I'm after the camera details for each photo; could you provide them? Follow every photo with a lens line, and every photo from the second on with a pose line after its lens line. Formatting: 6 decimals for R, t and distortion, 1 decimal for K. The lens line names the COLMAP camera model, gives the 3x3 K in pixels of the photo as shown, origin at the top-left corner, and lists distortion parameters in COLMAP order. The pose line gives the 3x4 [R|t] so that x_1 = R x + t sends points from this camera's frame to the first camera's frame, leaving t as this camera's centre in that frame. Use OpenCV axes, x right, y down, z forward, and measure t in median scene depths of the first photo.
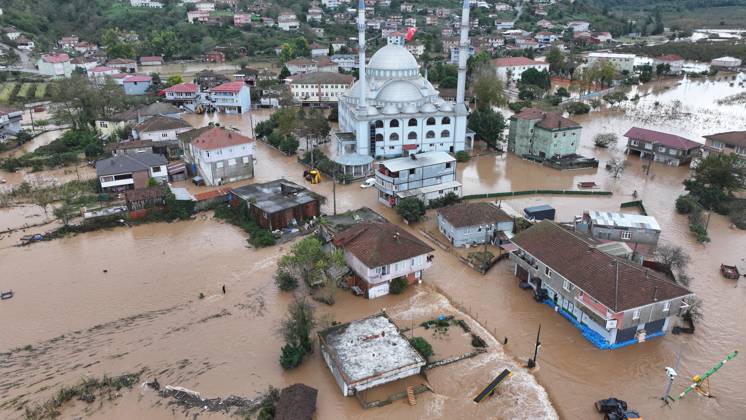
lens RADIAL K [[522.4, 0, 375.7], [0, 522.4, 208.4], [0, 0, 1]] dist [-0.002464, 0.018352]
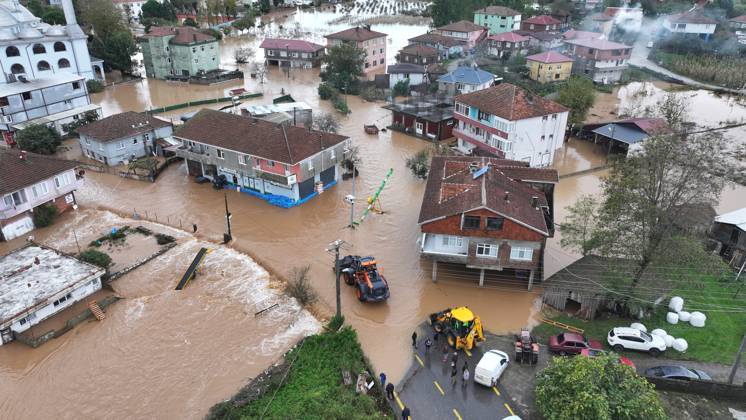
lens RADIAL K [[522.4, 0, 375.7], [0, 522.4, 208.4], [0, 0, 1]] dist [-0.002464, 0.018352]
pose [[0.787738, -0.260651, 0.558149, -0.001742], [0.222134, 0.965303, 0.137281, 0.104437], [-0.574565, 0.015842, 0.818306, 0.045215]]
